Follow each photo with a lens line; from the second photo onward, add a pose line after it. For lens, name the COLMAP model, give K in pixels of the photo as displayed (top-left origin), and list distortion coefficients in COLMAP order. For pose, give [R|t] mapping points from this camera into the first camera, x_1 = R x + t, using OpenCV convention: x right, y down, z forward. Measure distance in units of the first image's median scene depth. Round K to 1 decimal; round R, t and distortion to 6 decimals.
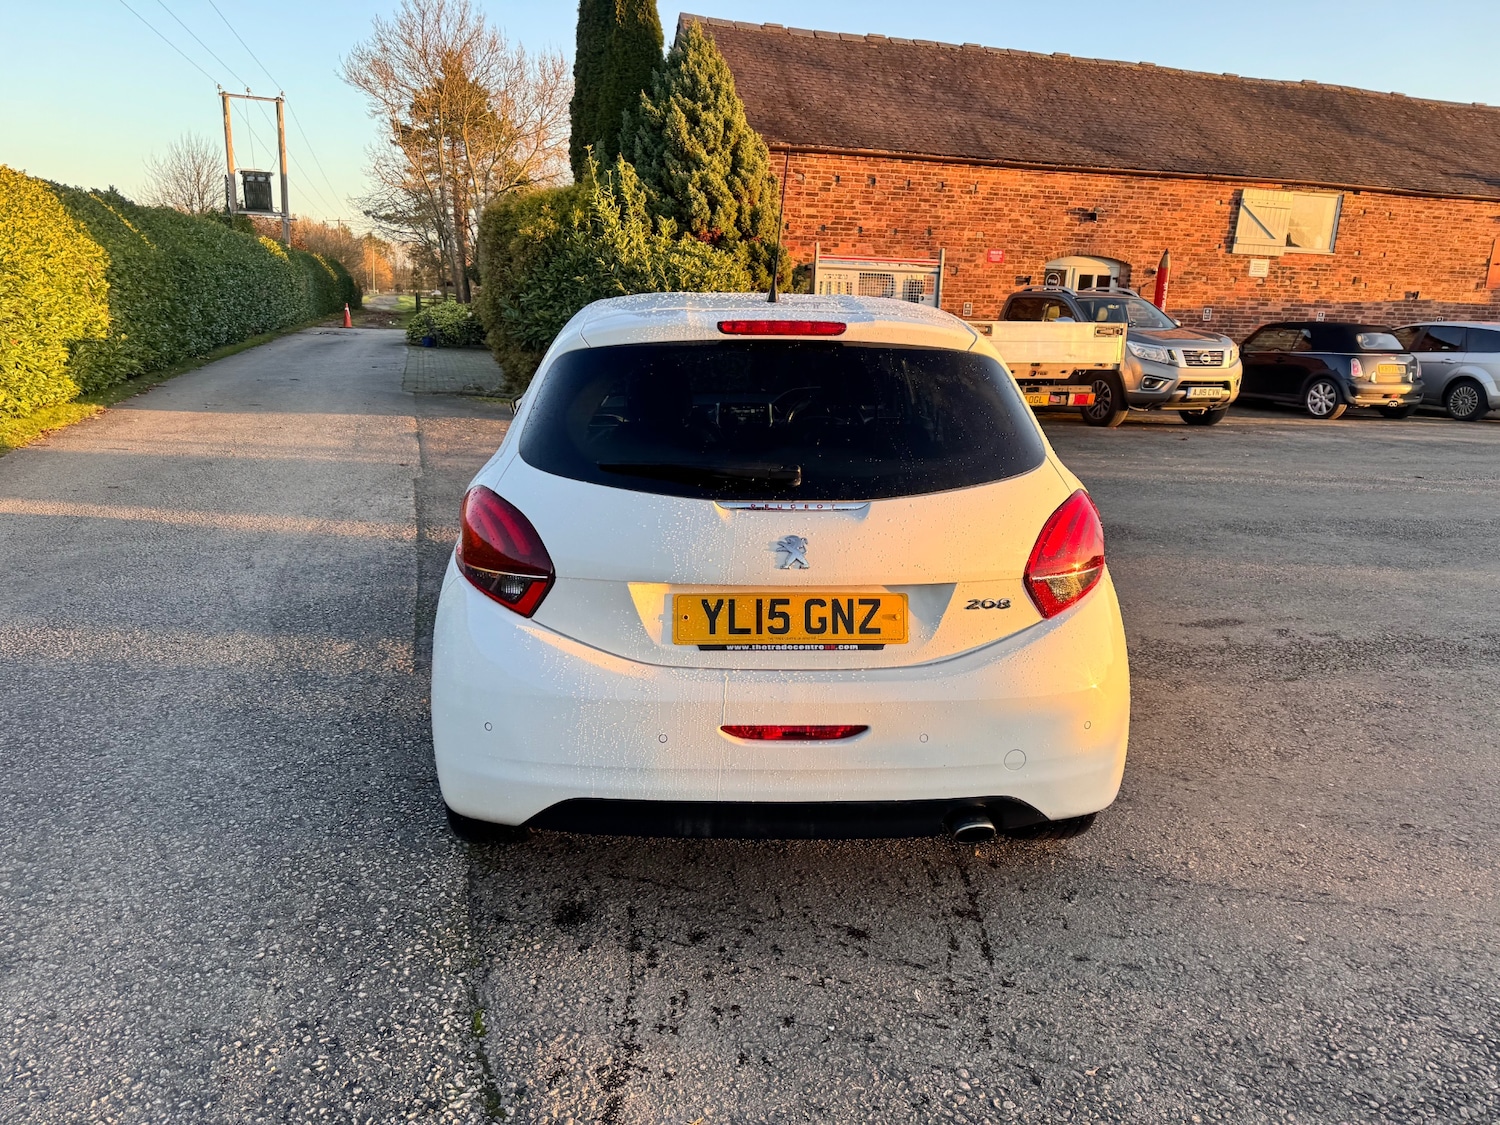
lens RADIAL K [[1039.0, 0, 748.4], [0, 1039.0, 555.8], [0, 0, 1]] dist [0.027818, -0.030009]
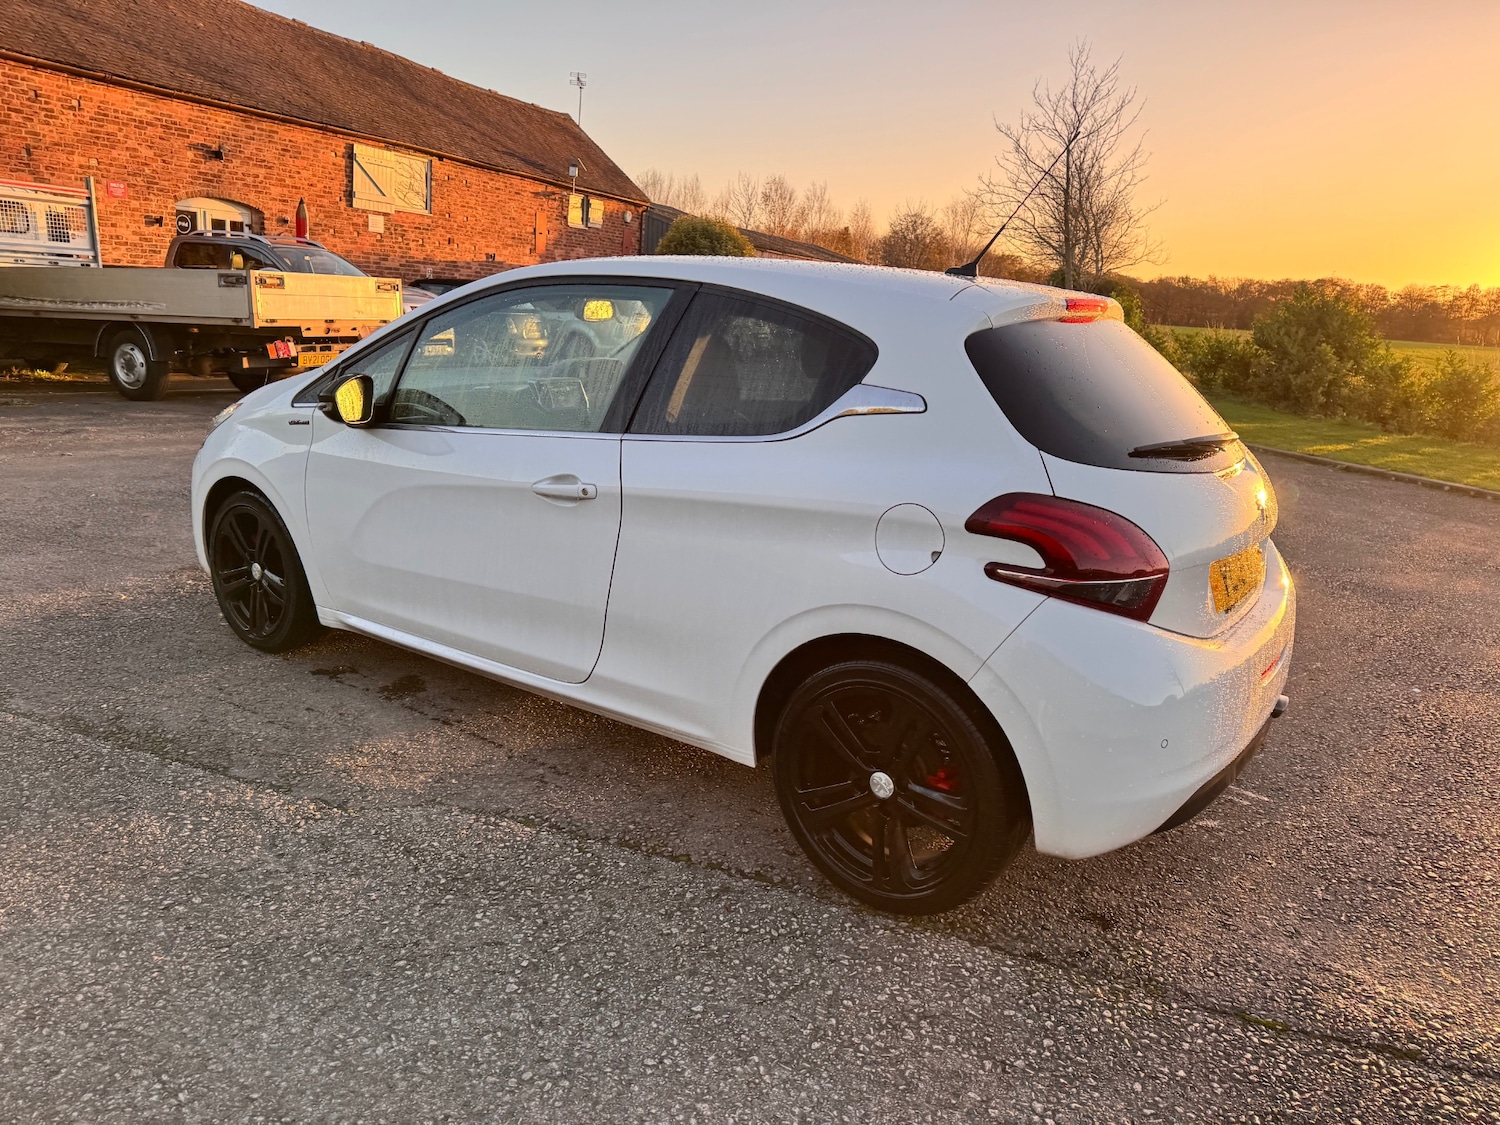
lens RADIAL K [[1039.0, 0, 743.1], [0, 1039.0, 561.3], [0, 0, 1]] dist [0.004141, -0.009082]
pose [[0.631570, -0.180126, 0.754105, -0.181176], [0.140930, 0.983106, 0.116795, -0.024685], [-0.762403, 0.032512, 0.646285, 0.106404]]
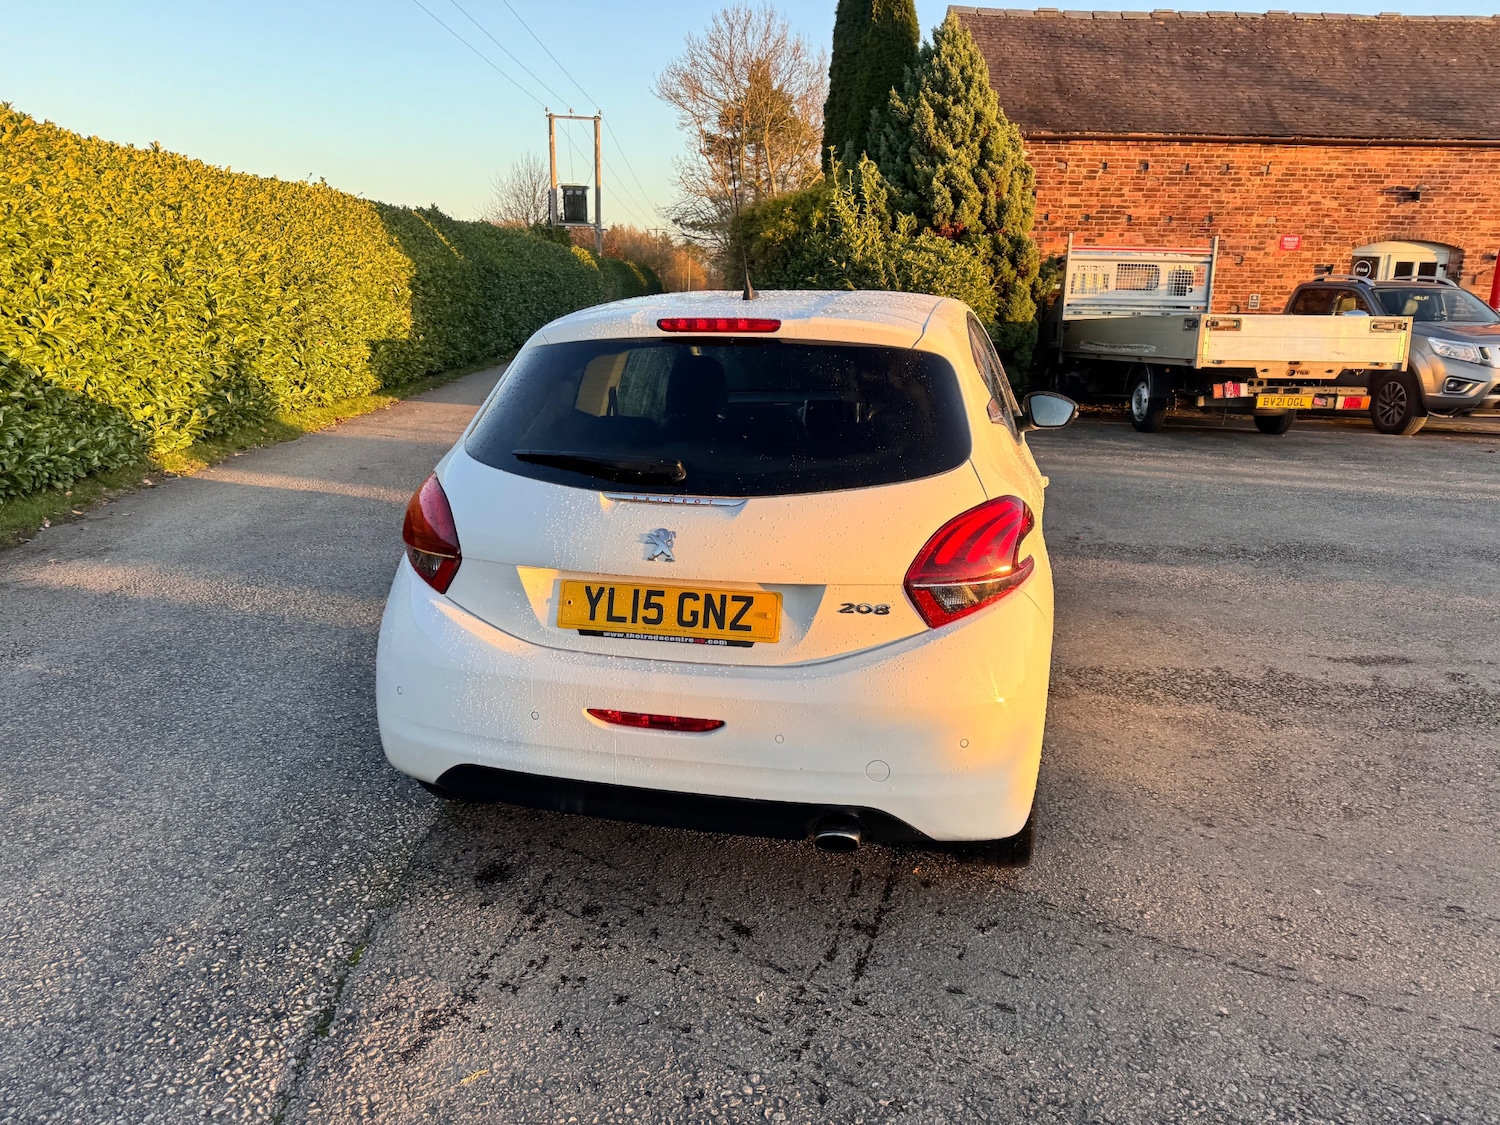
lens RADIAL K [[1039.0, 0, 748.4], [0, 1039.0, 555.8], [0, 0, 1]] dist [0.027818, -0.030009]
pose [[0.961692, 0.052847, -0.268989, 0.061024], [-0.052468, 0.998586, 0.008605, -0.000926], [0.269063, 0.005838, 0.963105, 0.006037]]
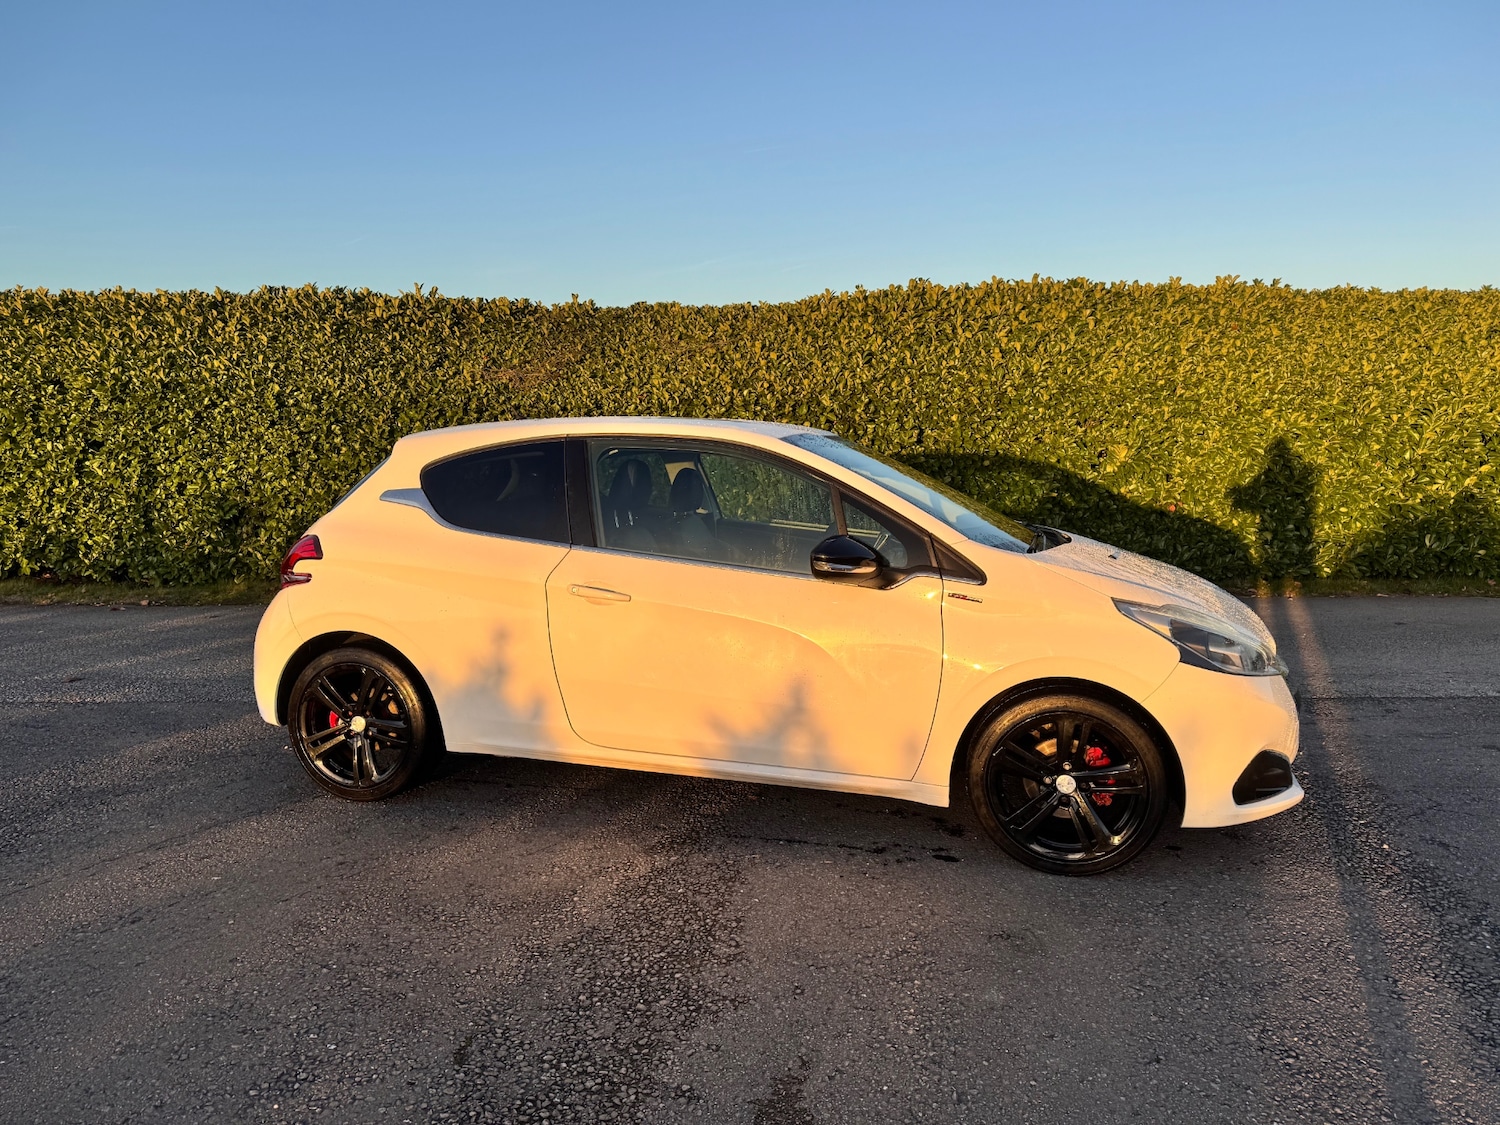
lens RADIAL K [[1039.0, 0, 748.4], [0, 1039.0, 555.8], [0, 0, 1]] dist [0.027818, -0.030009]
pose [[-0.295487, 0.082669, -0.951763, 0.282969], [-0.225223, 0.962140, 0.153494, -0.073607], [0.928419, 0.259715, -0.265681, 0.355142]]
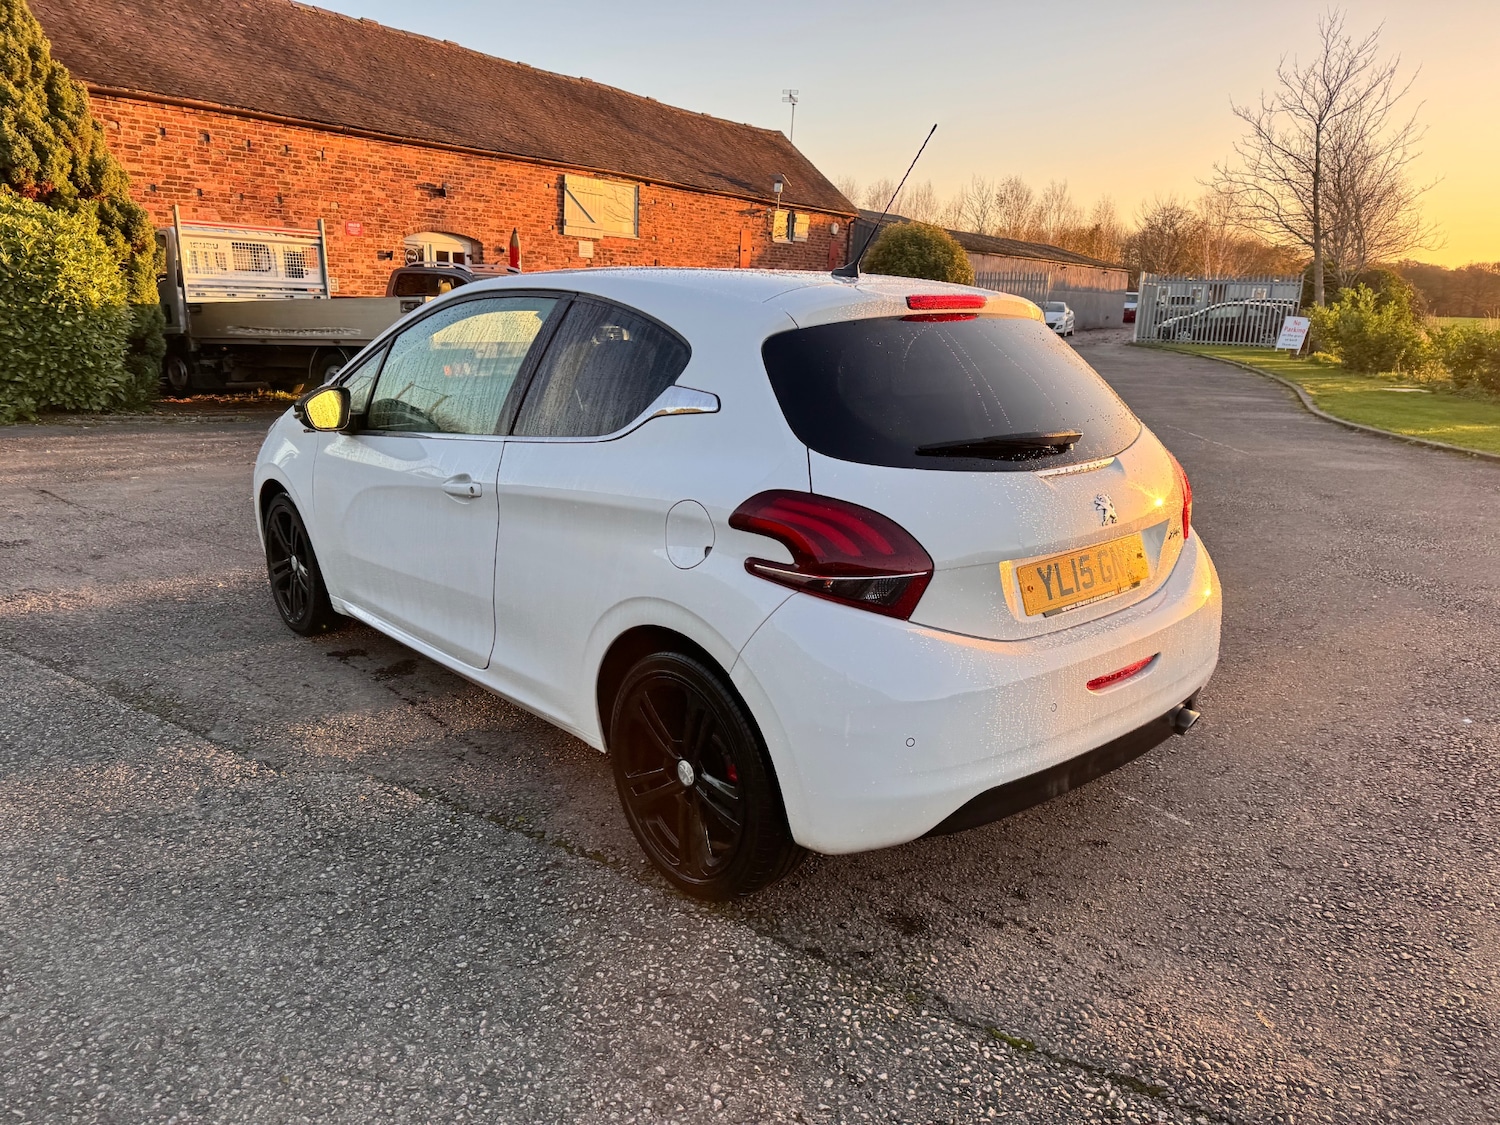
lens RADIAL K [[1034.6, 0, 745.3], [0, 1034.6, 568.2], [0, 0, 1]] dist [0.018035, -0.023602]
pose [[0.782998, -0.165154, 0.599698, -0.138429], [0.145054, 0.986007, 0.082151, -0.013177], [-0.604874, 0.022664, 0.795998, 0.056238]]
